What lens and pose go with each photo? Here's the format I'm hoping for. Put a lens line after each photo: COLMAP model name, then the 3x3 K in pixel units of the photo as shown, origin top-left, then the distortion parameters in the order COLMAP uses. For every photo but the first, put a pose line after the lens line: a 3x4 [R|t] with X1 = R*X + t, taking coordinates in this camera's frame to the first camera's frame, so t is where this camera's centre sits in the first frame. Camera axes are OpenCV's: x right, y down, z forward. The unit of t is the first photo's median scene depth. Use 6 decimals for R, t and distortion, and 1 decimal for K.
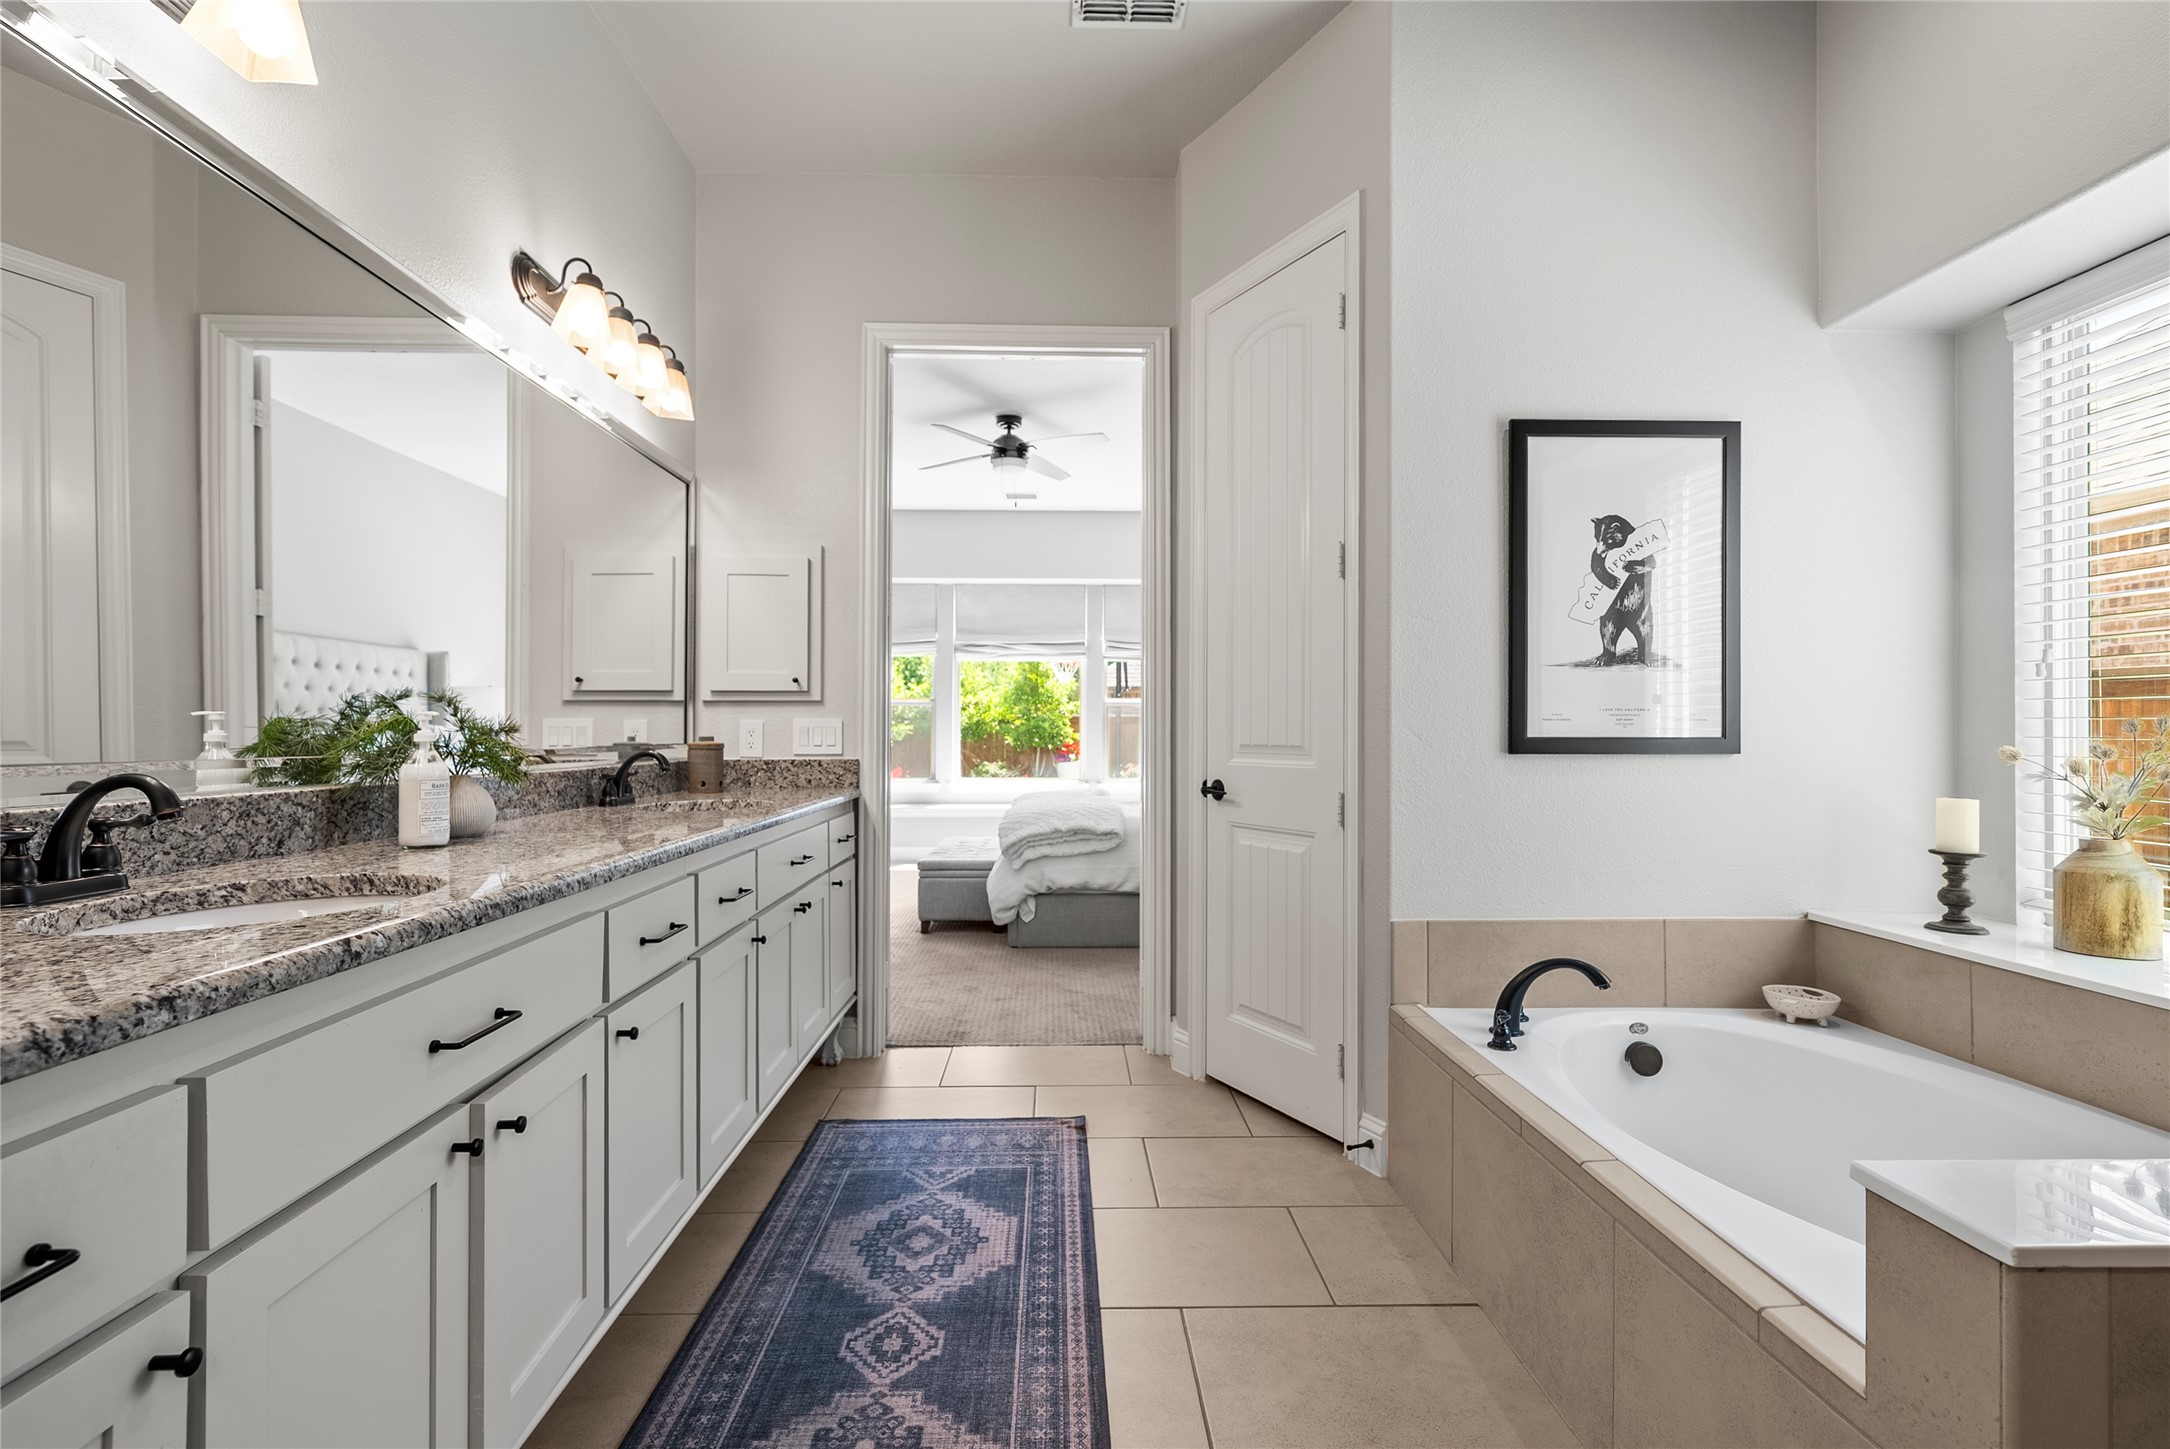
lens RADIAL K [[968.0, 0, 1077.5], [0, 968.0, 726.5], [0, 0, 1]] dist [-0.000757, -0.000046]
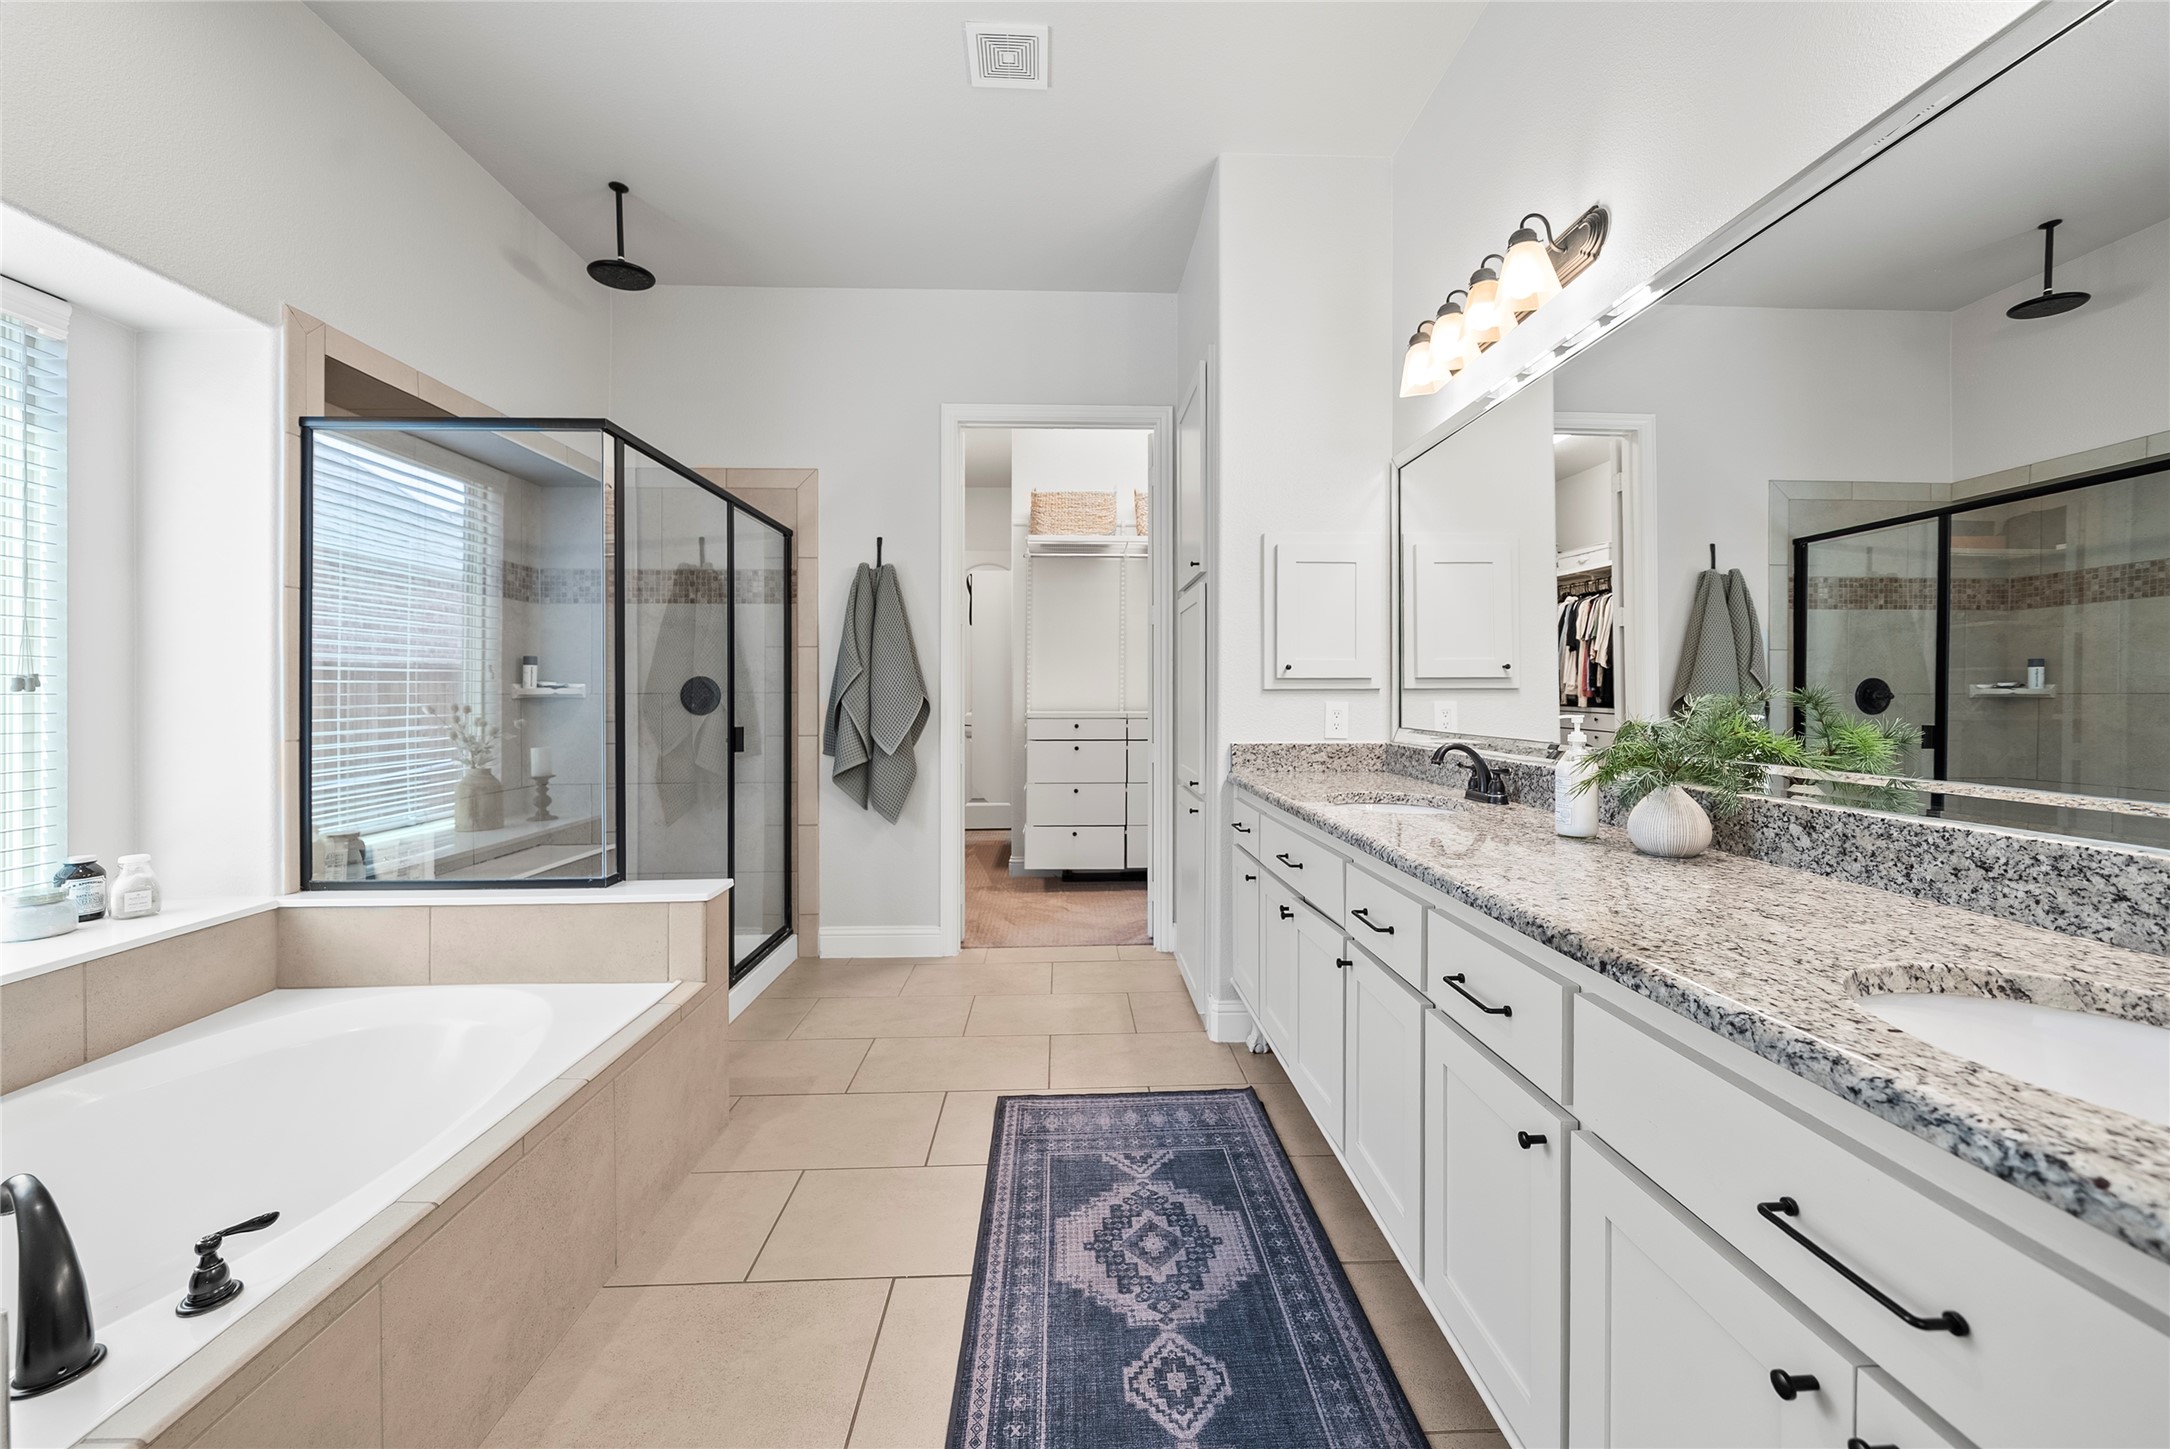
lens RADIAL K [[836.1, 0, 1095.1], [0, 836.1, 706.3], [0, 0, 1]] dist [0.000603, 0.000022]
pose [[-0.999840, 0.001406, -0.017806, -0.103333], [0.001232, 0.999951, 0.009777, -0.034750], [0.017819, 0.009754, -0.999794, 1.918110]]
